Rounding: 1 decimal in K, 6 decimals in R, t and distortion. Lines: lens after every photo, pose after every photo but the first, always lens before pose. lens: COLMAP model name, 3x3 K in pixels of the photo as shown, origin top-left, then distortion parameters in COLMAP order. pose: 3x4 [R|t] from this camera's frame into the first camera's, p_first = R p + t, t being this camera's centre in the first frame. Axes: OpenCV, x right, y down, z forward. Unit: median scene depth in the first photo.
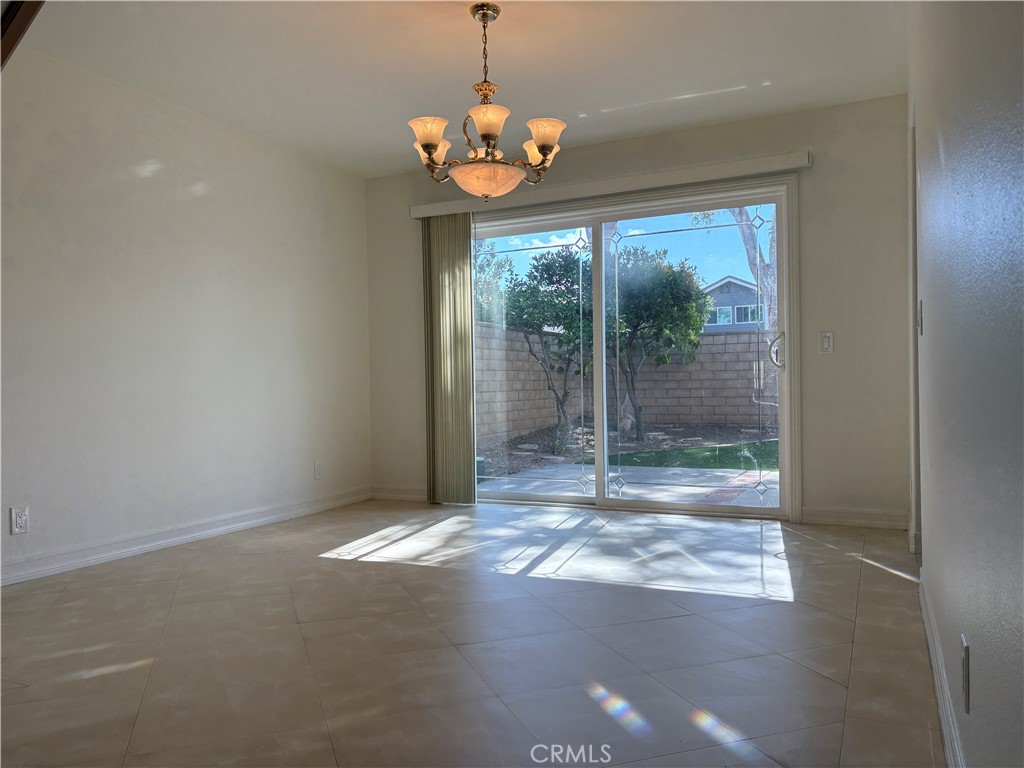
lens RADIAL K [[771.4, 0, 514.5], [0, 771.4, 387.0], [0, 0, 1]] dist [0.028746, -0.003462]
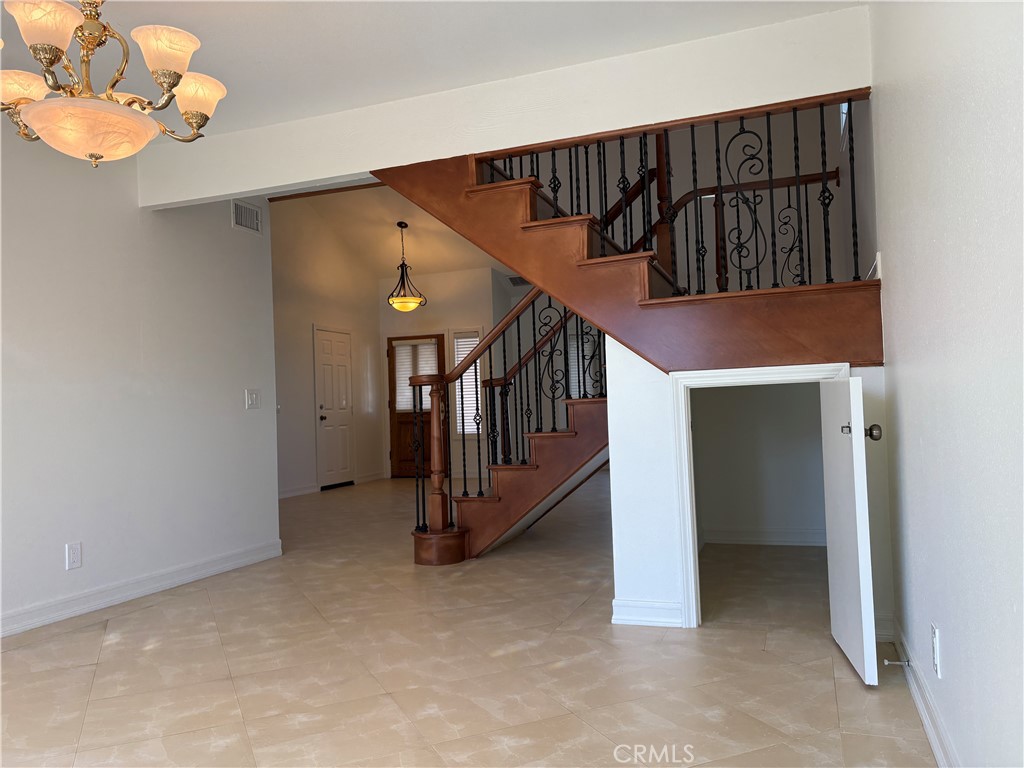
lens RADIAL K [[771.4, 0, 514.5], [0, 771.4, 387.0], [0, 0, 1]] dist [0.028746, -0.003462]
pose [[-0.995097, 0.050618, -0.084966, -0.217659], [0.053297, 0.998141, -0.029557, -0.014355], [0.083312, -0.033941, -0.995945, 1.149722]]
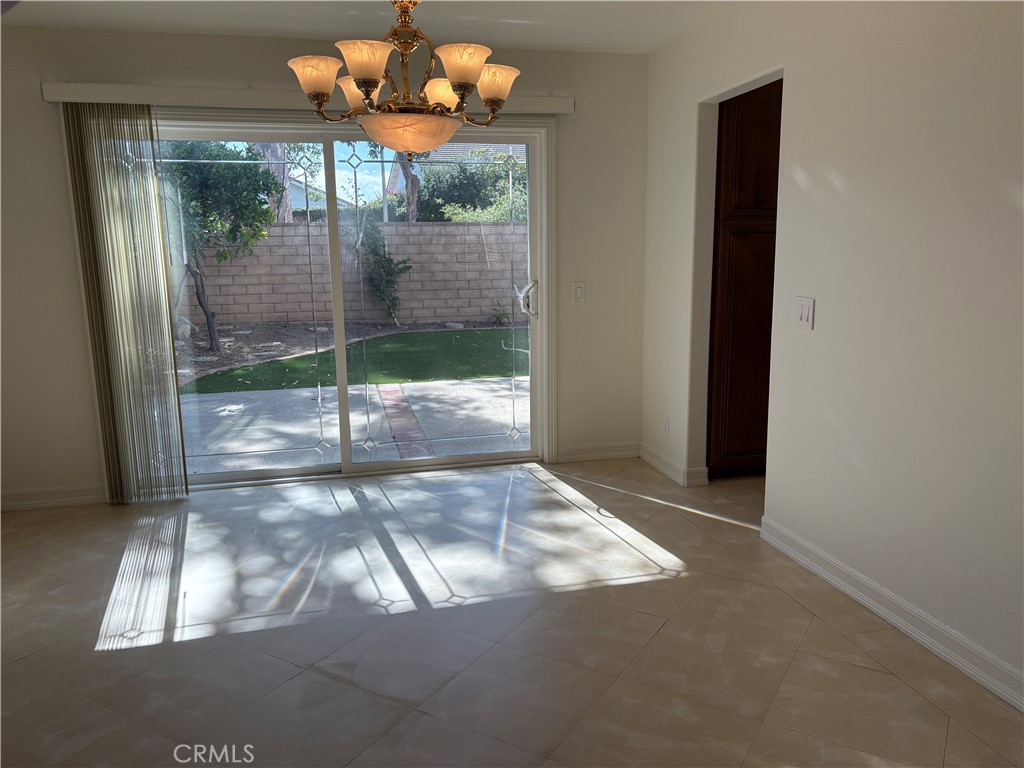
lens RADIAL K [[771.4, 0, 514.5], [0, 771.4, 387.0], [0, 0, 1]] dist [0.028746, -0.003462]
pose [[0.784053, -0.107666, 0.611284, -0.304884], [0.002240, 0.985325, 0.170673, -0.106639], [-0.620690, -0.132447, 0.772789, 0.232485]]
